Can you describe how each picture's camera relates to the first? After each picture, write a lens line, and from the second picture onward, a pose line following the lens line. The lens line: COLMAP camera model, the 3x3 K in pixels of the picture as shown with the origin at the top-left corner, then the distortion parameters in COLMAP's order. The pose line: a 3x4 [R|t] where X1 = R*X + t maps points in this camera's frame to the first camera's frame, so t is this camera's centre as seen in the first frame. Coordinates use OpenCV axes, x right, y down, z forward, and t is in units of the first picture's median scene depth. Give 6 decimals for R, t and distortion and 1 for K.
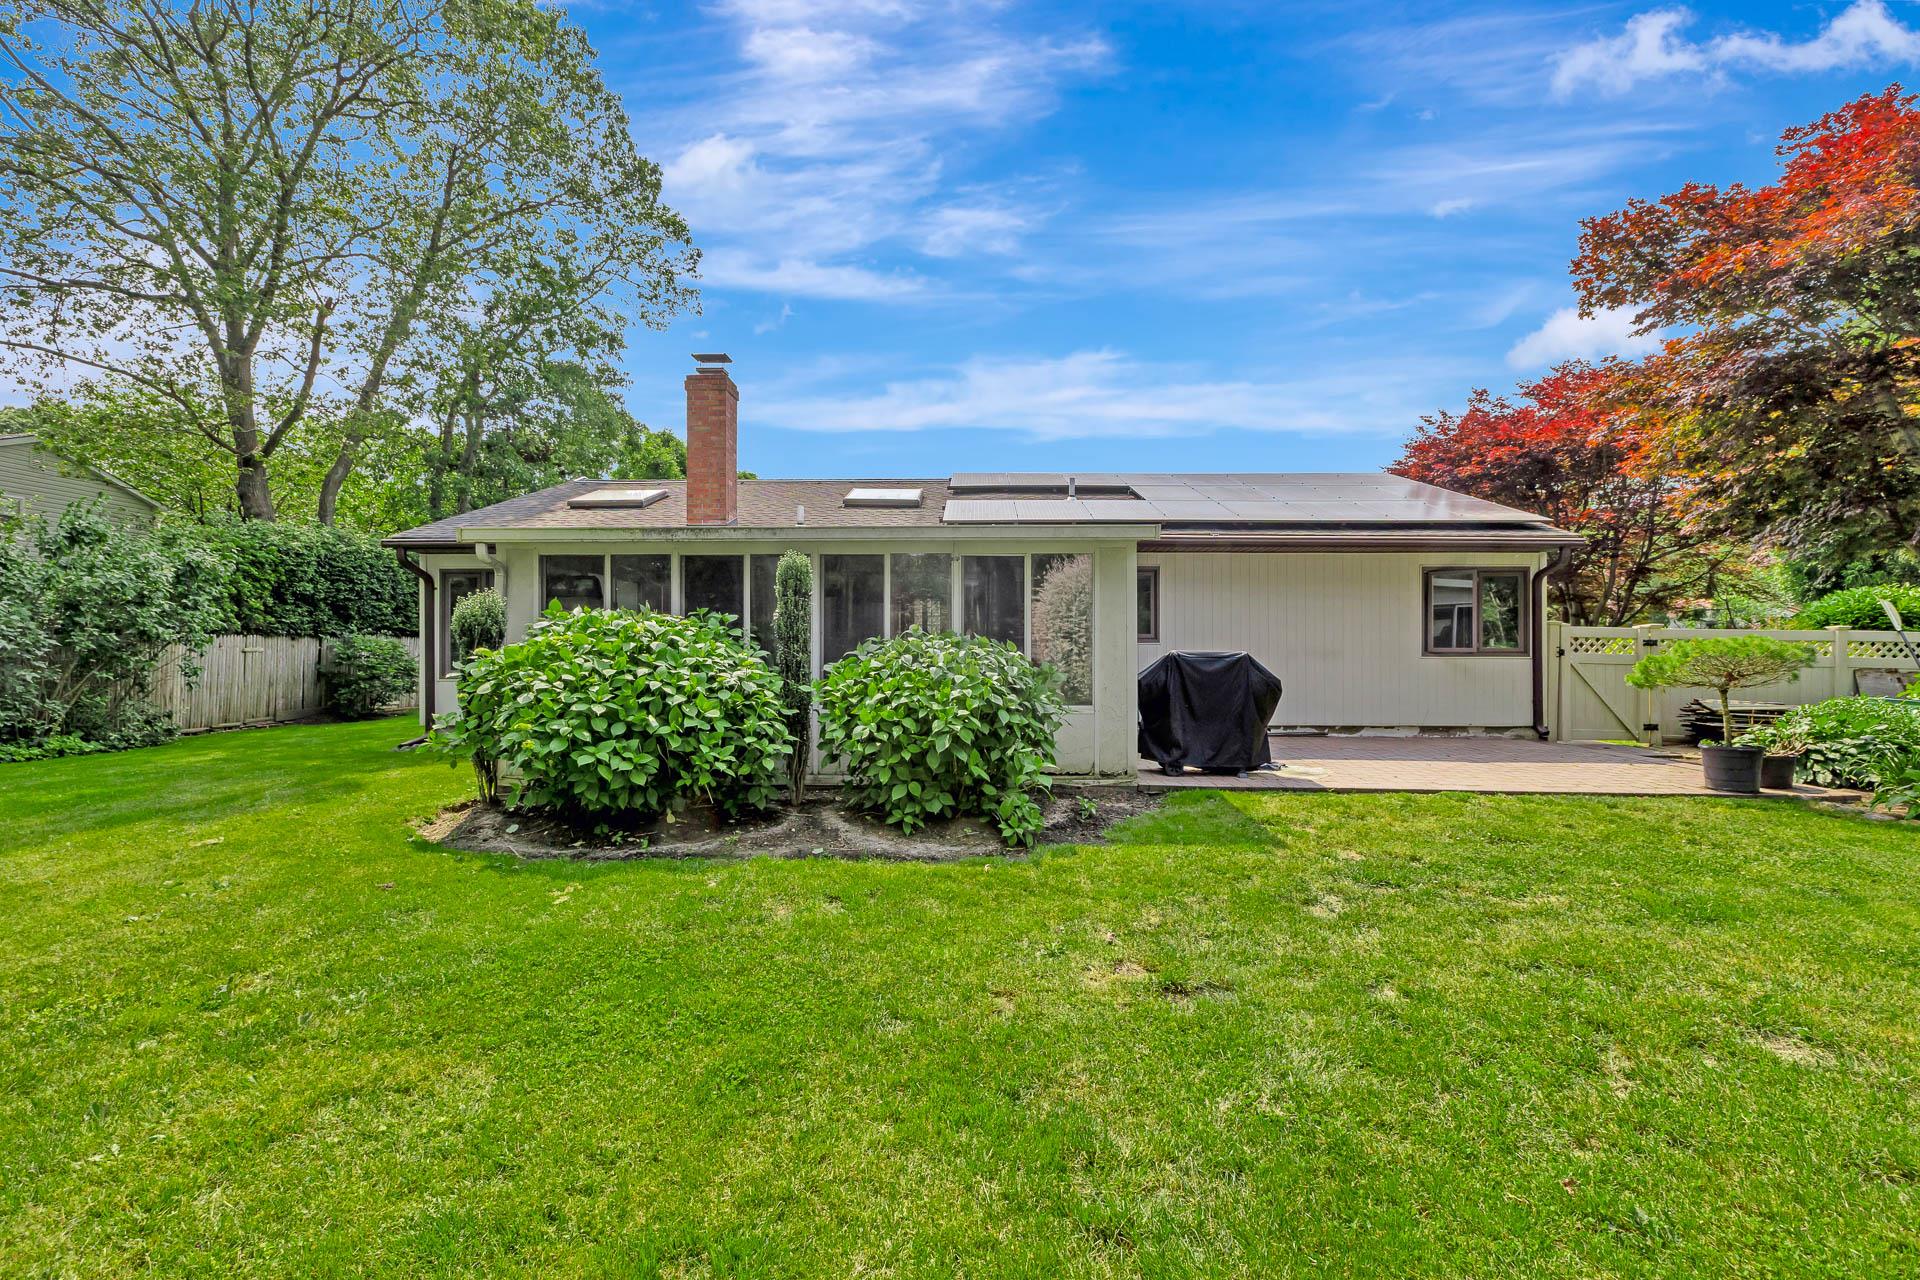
lens RADIAL K [[864.1, 0, 960.0], [0, 864.1, 640.0], [0, 0, 1]] dist [0.003314, 0.000766]
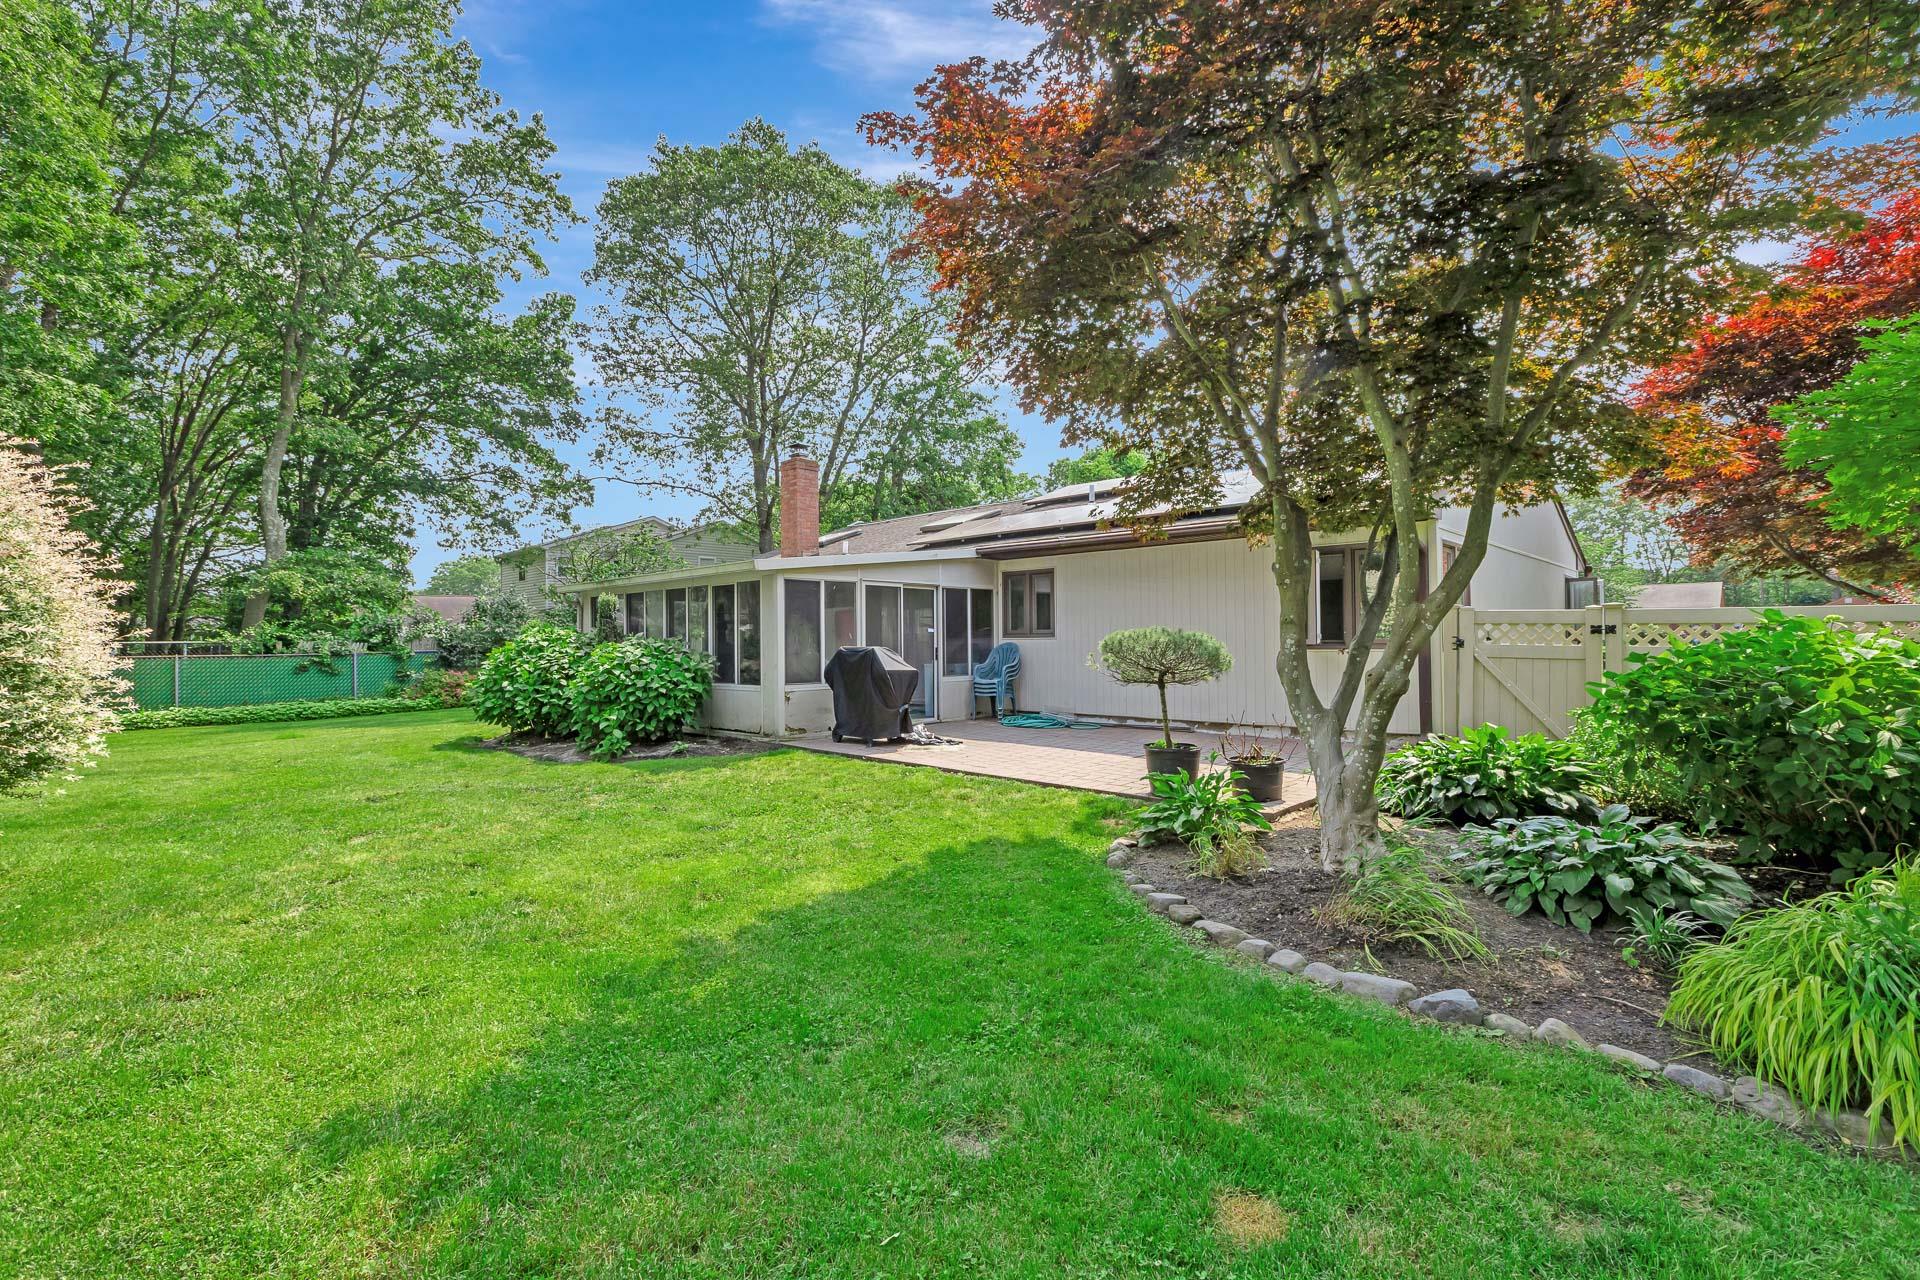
lens RADIAL K [[864.1, 0, 960.0], [0, 864.1, 640.0], [0, 0, 1]] dist [0.003314, 0.000766]
pose [[0.730306, -0.011726, -0.683019, 0.901400], [0.019106, 0.999812, 0.003264, -0.000226], [0.682853, -0.015433, 0.730393, 0.110545]]
